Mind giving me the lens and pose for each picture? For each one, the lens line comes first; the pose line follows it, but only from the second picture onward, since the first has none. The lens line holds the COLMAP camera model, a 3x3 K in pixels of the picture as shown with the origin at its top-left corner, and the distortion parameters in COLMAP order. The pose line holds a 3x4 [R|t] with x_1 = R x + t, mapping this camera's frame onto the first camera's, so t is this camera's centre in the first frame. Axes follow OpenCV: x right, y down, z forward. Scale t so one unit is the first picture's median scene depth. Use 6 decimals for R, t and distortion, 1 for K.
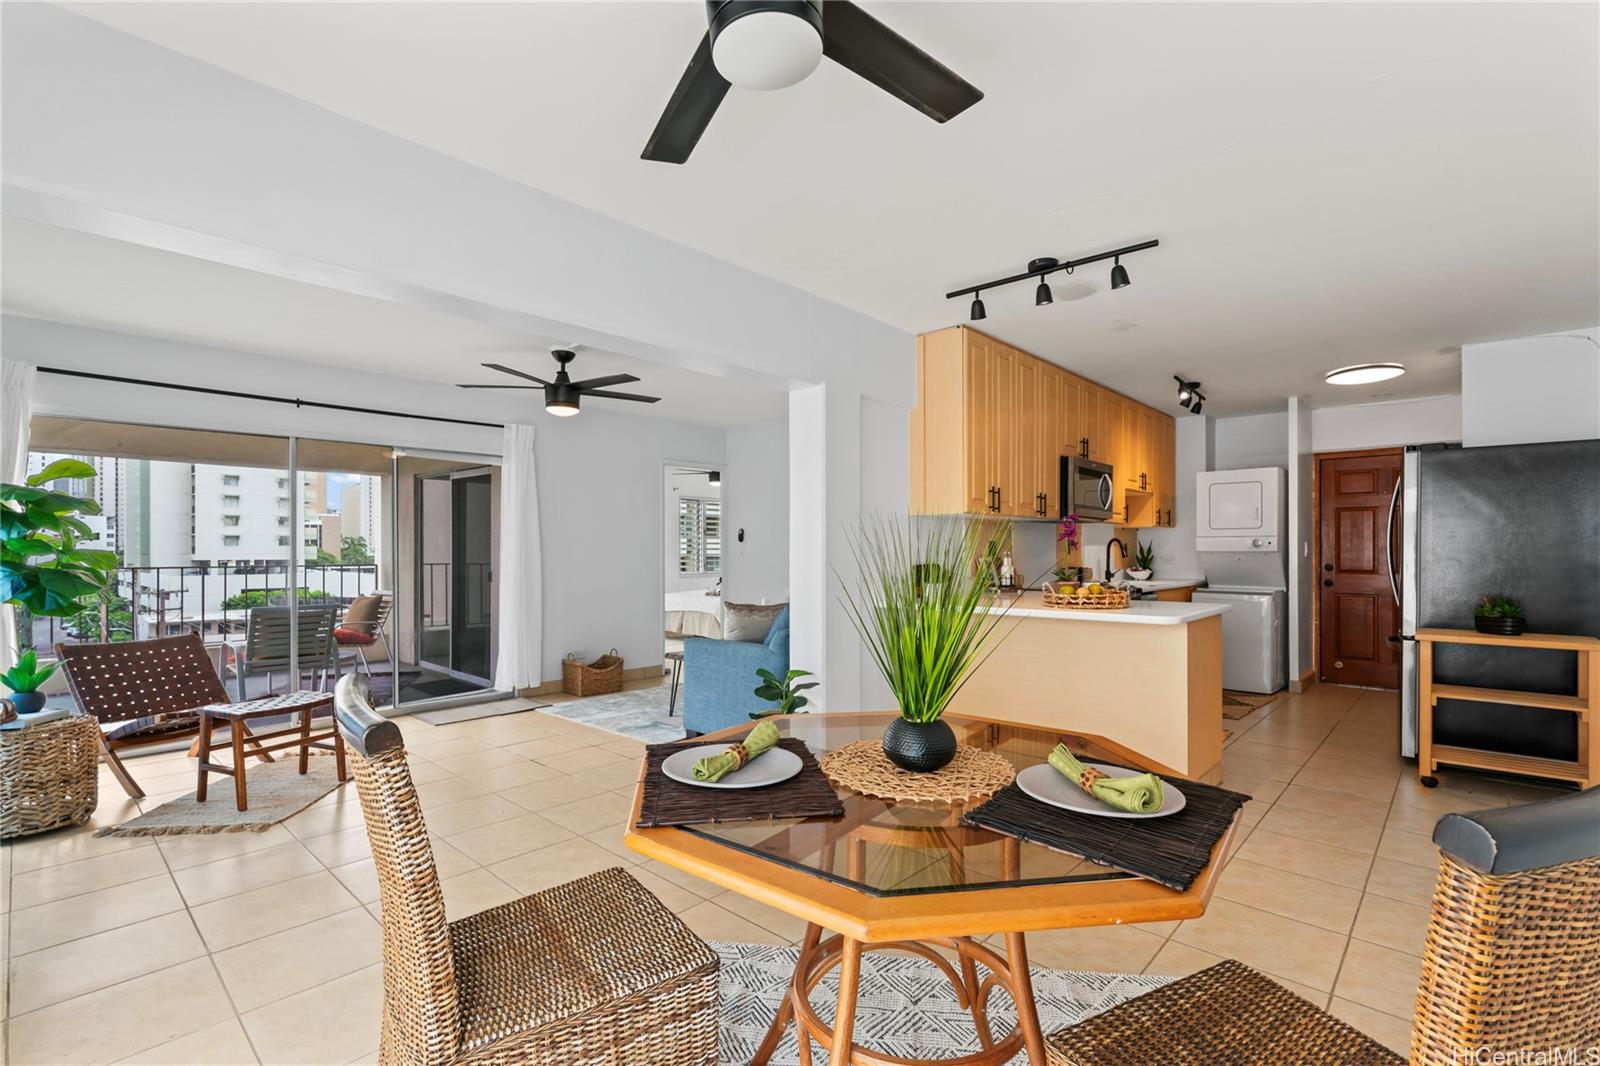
lens RADIAL K [[722.5, 0, 799.5], [0, 722.5, 546.1], [0, 0, 1]] dist [-0.001458, 0.000431]
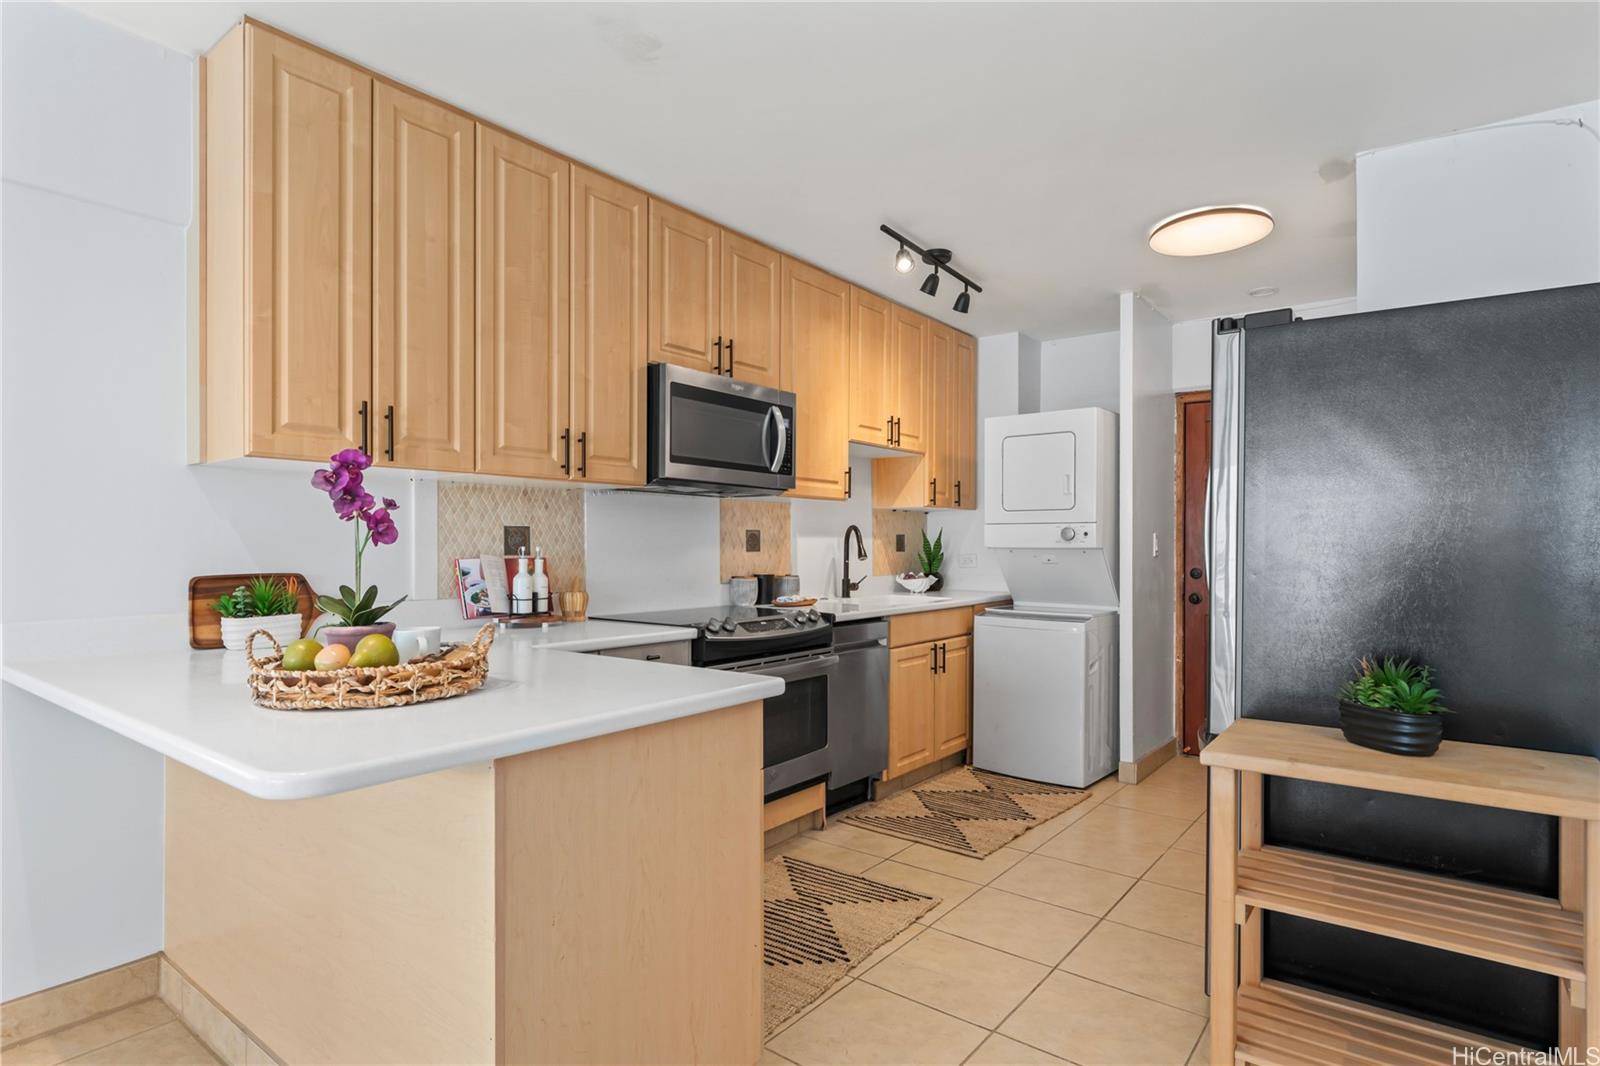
lens RADIAL K [[840.4, 0, 797.5], [0, 840.4, 537.8], [0, 0, 1]] dist [-0.003304, 0.000217]
pose [[0.995969, 0.004622, 0.089581, 0.349179], [-0.004443, 0.999988, -0.002194, 0.001230], [-0.089590, 0.001787, 0.995977, 0.326098]]
